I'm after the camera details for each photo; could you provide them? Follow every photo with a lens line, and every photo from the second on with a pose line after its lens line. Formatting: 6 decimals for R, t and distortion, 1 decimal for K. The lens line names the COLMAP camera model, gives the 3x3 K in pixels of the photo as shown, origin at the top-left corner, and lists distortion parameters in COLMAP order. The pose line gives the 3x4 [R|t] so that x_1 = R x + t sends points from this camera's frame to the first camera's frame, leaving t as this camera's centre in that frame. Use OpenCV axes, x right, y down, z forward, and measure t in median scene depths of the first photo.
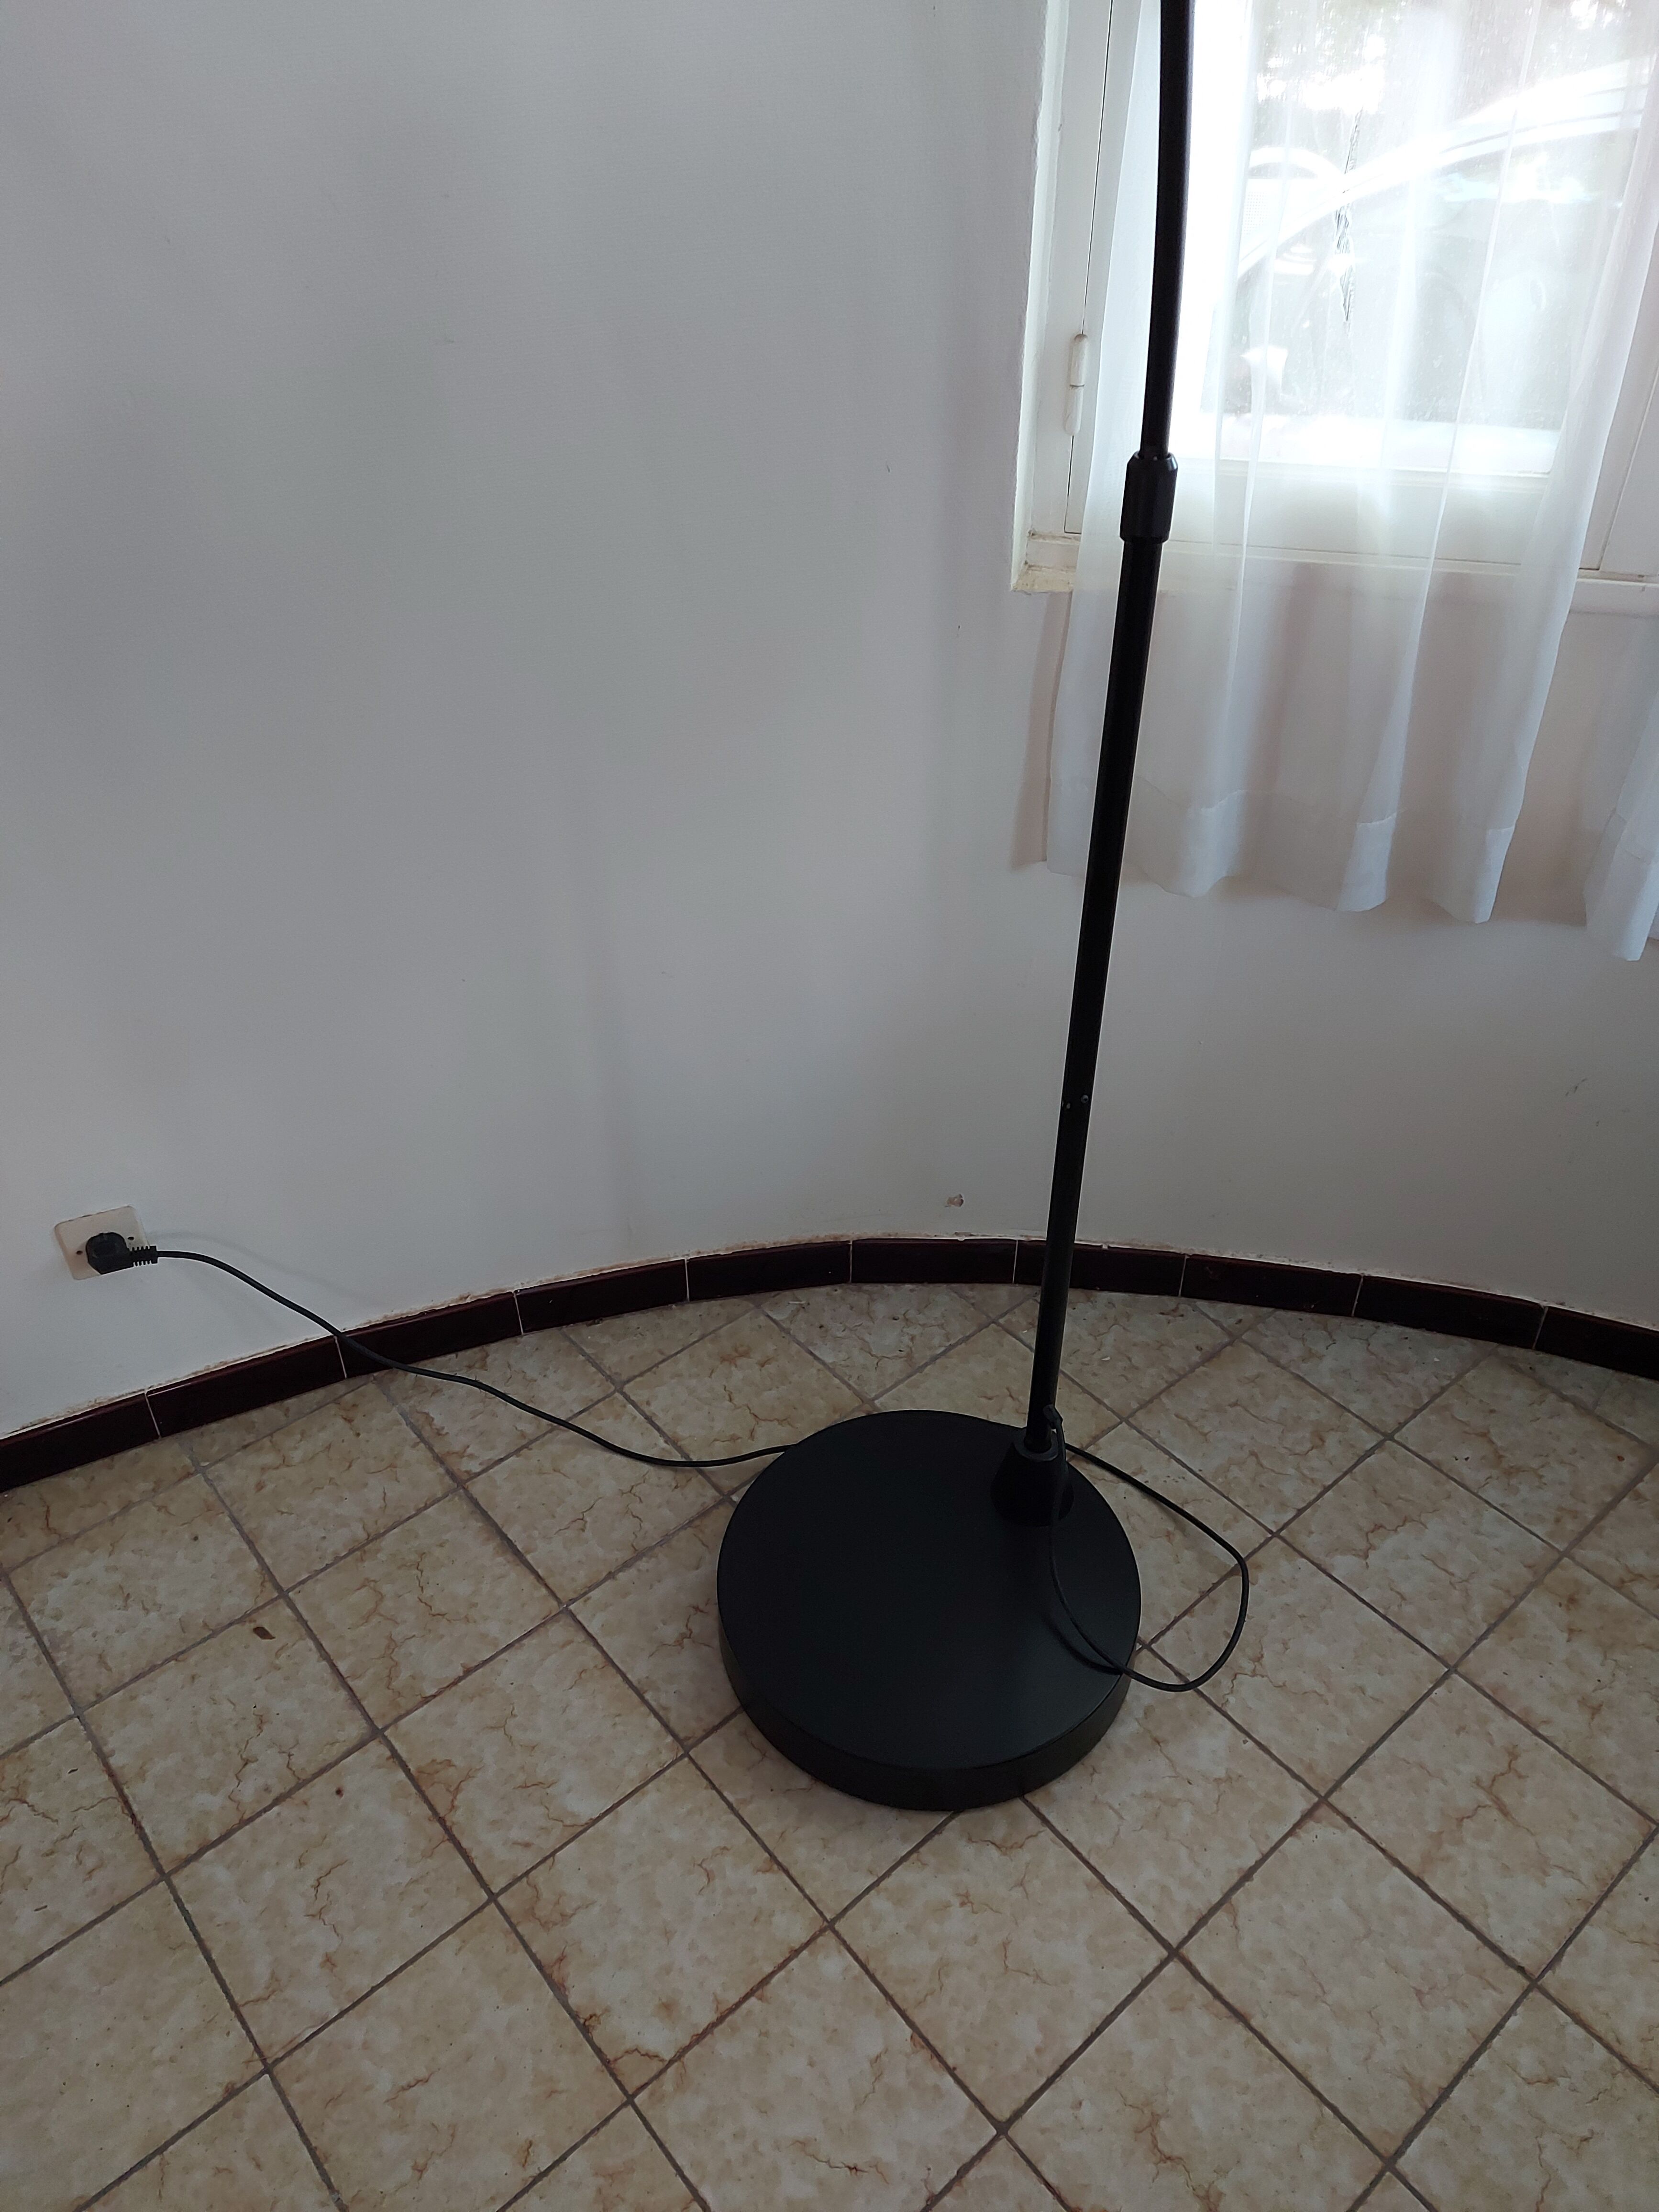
lens RADIAL K [[1568.5, 0, 824.5], [0, 1568.5, 1091.5], [0, 0, 1]] dist [0.065708, -0.068175]
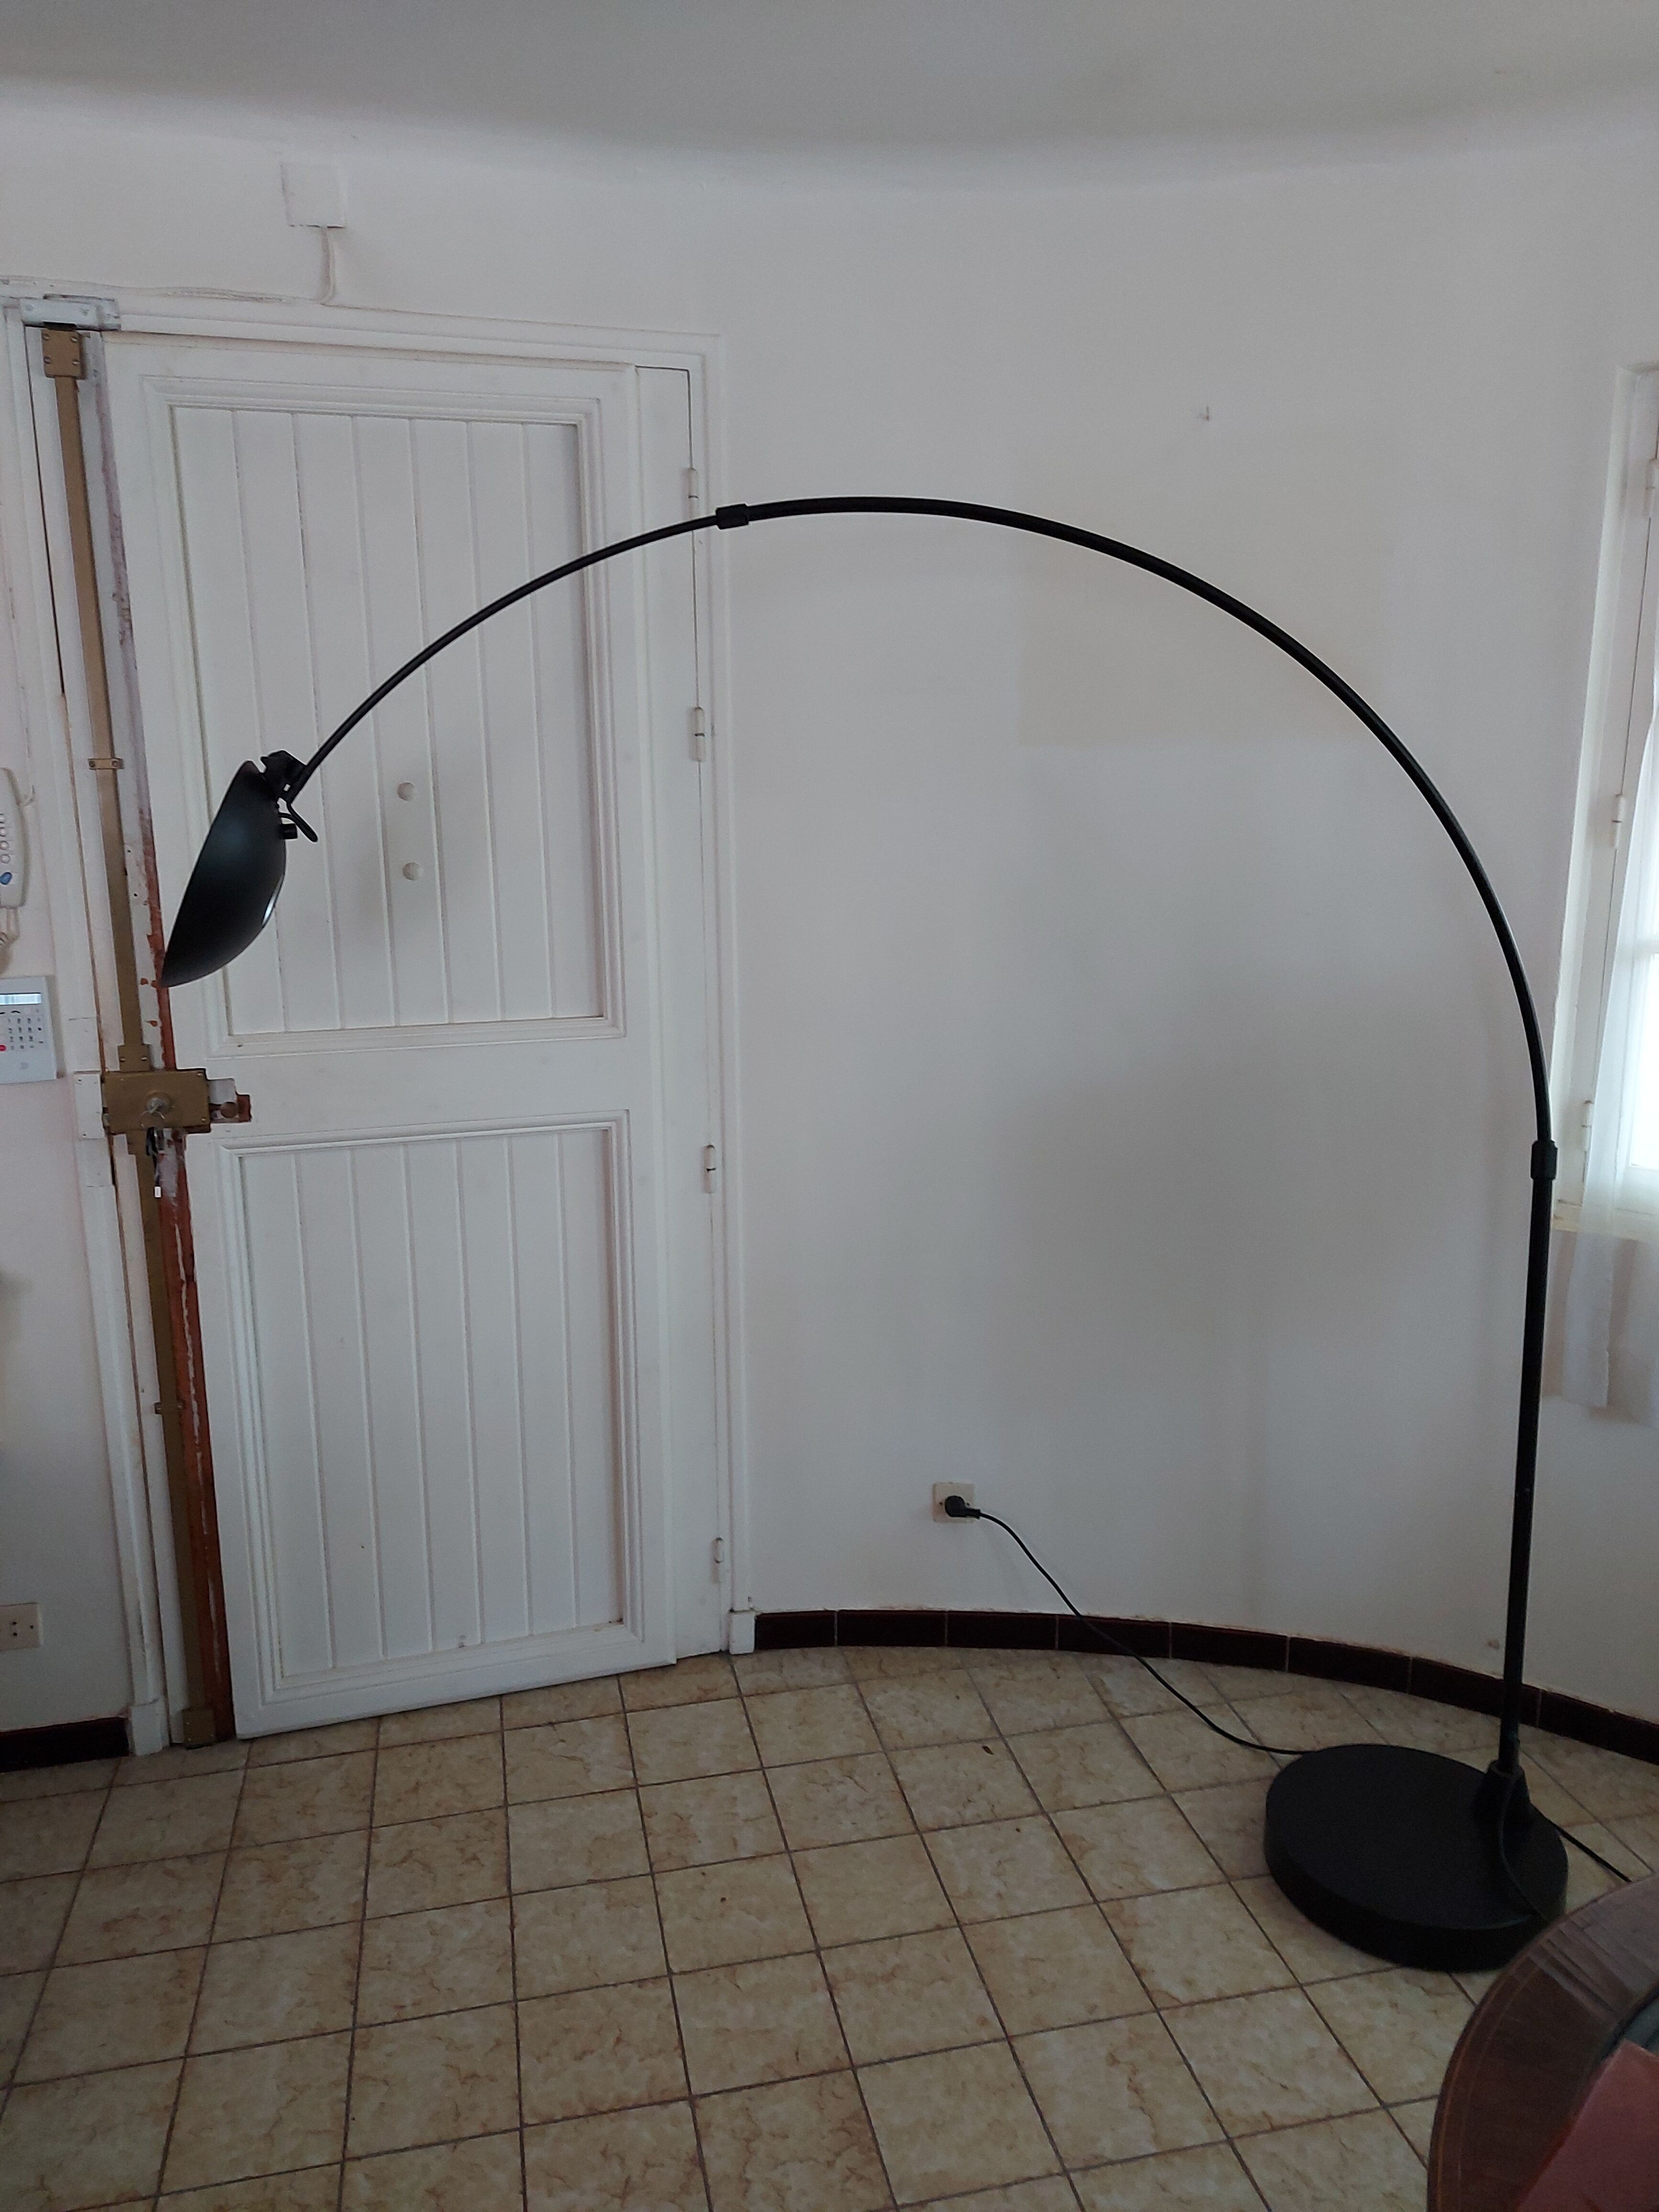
lens RADIAL K [[1568.5, 0, 823.4], [0, 1568.5, 1097.1], [0, 0, 1]] dist [0.065708, -0.068175]
pose [[0.883279, 0.092531, -0.459626, 0.196669], [-0.279085, 0.891498, -0.356852, 0.371797], [0.376736, 0.443474, 0.813265, -0.727261]]
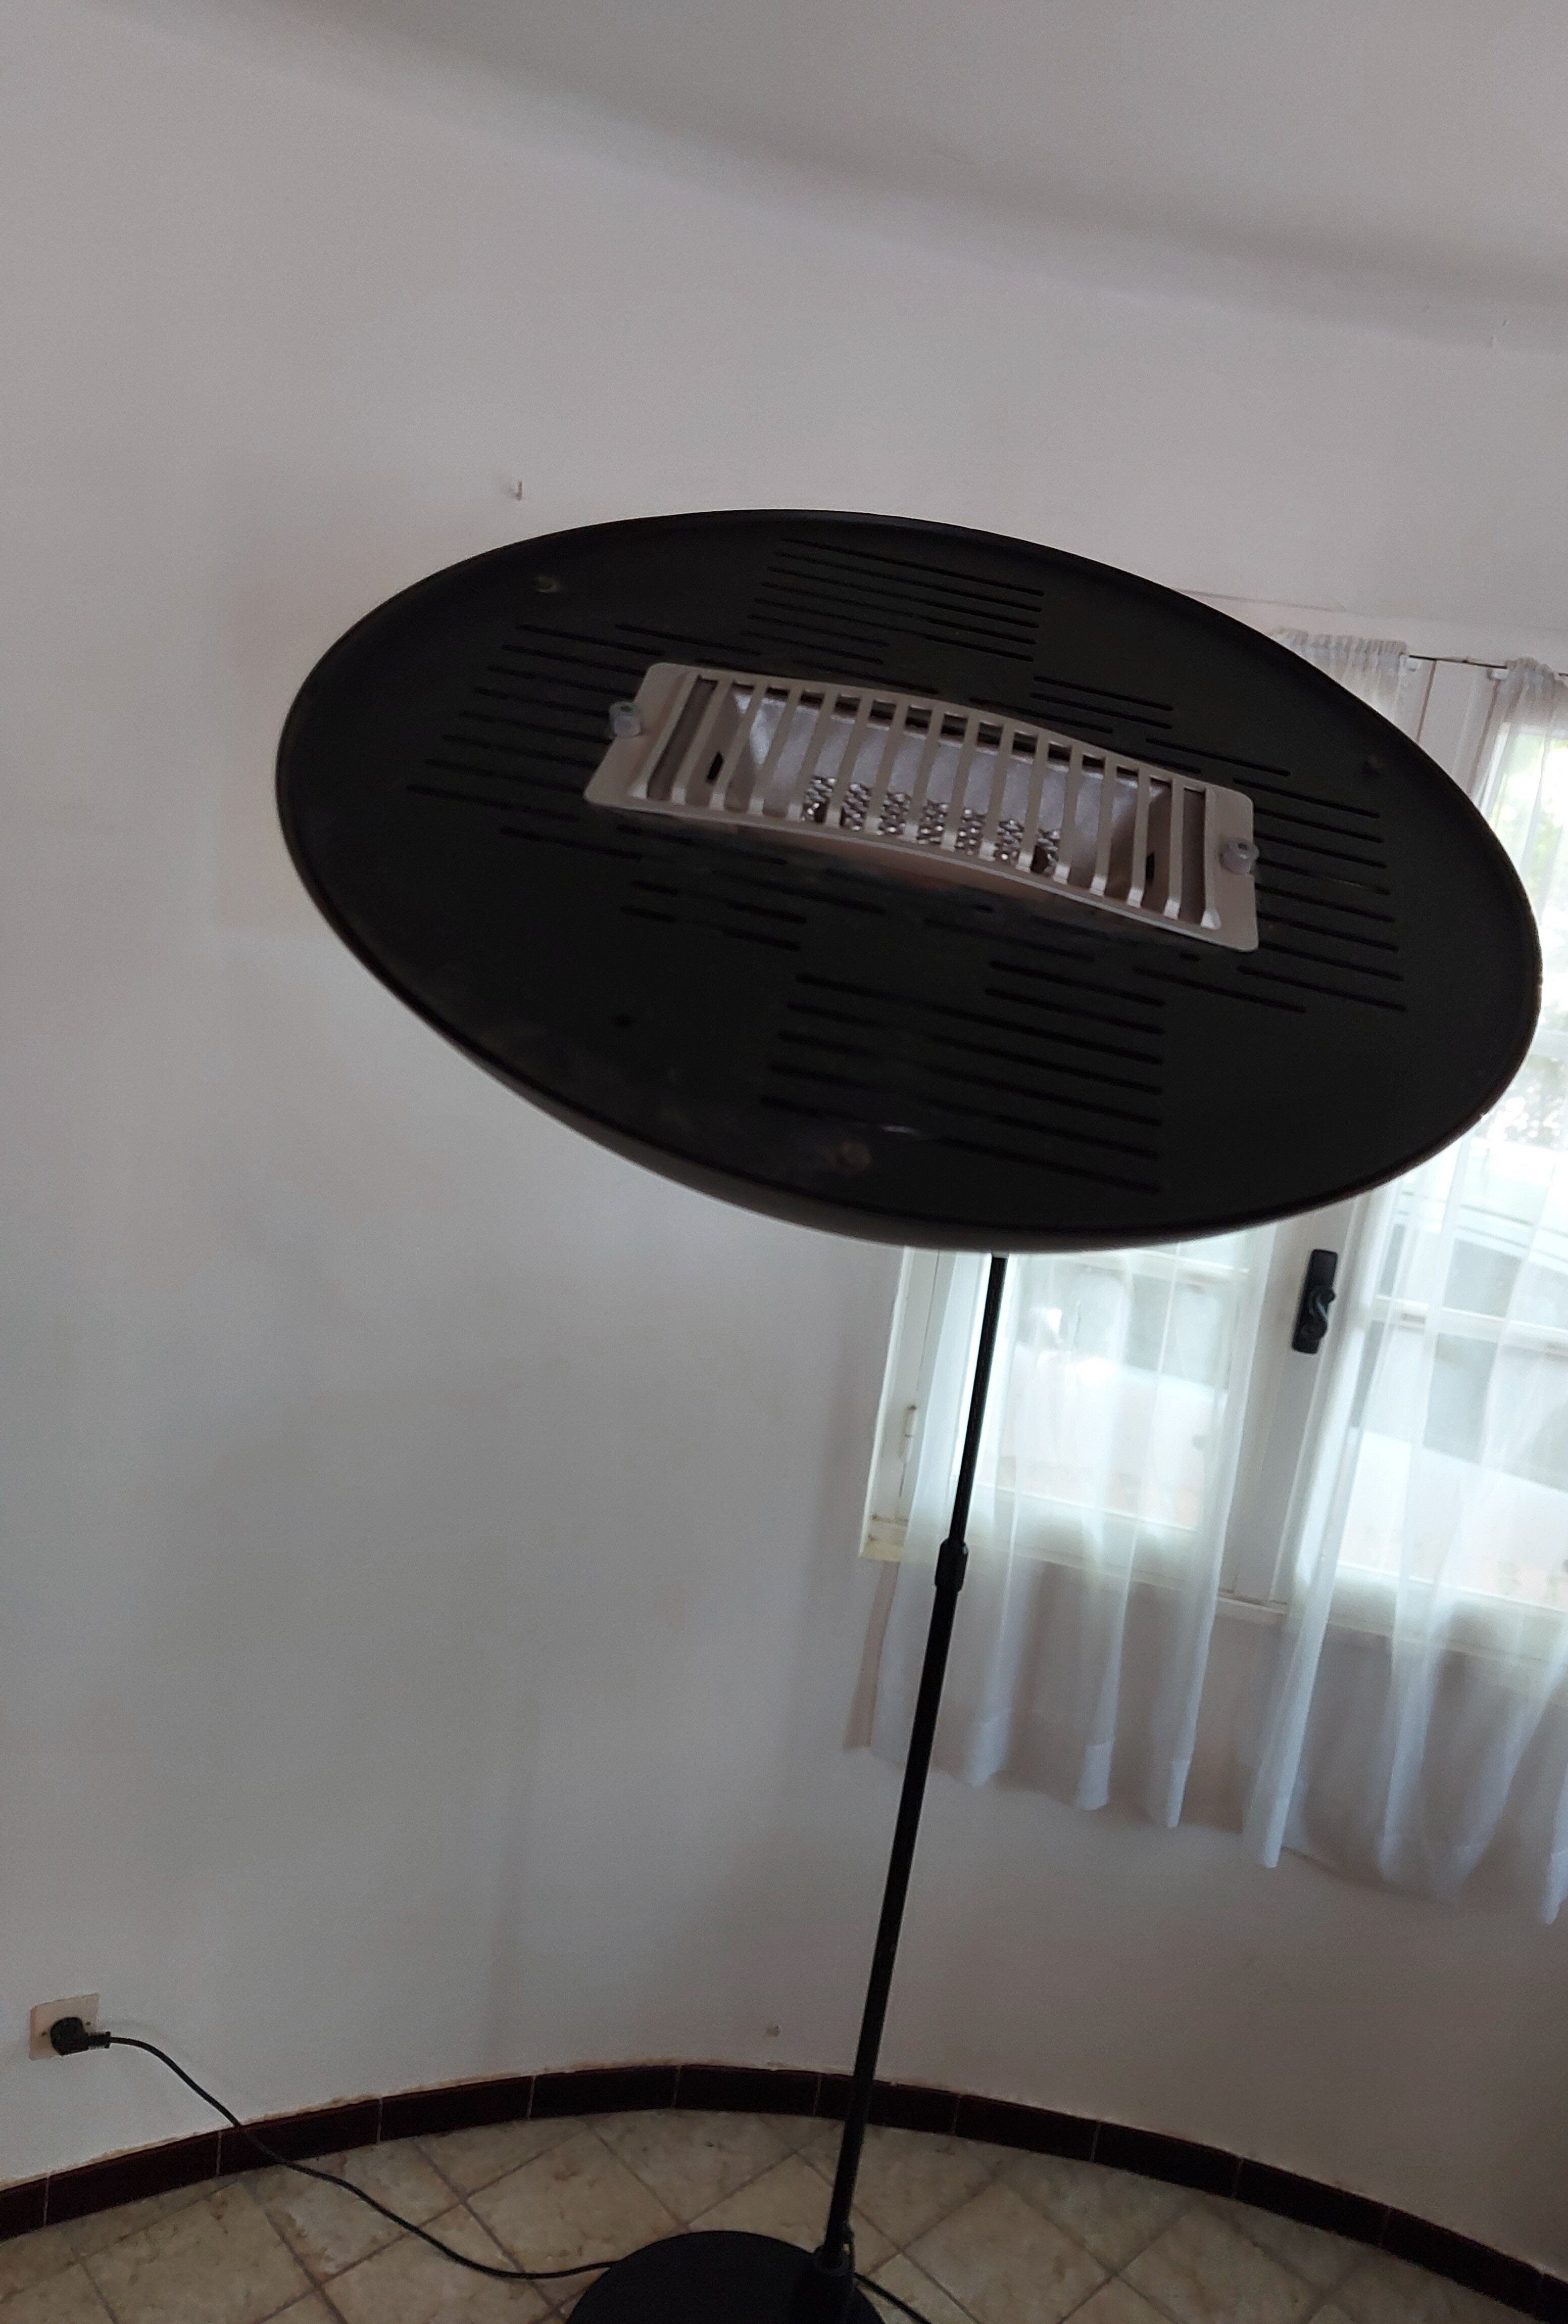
lens RADIAL K [[1715.4, 0, 879.6], [0, 1715.4, 1151.0], [0, 0, 1]] dist [0.030656, -0.035024]
pose [[0.984150, 0.124686, 0.126104, -0.100198], [-0.064148, 0.913238, -0.402346, -0.022807], [-0.165330, 0.387879, 0.906761, -0.543909]]
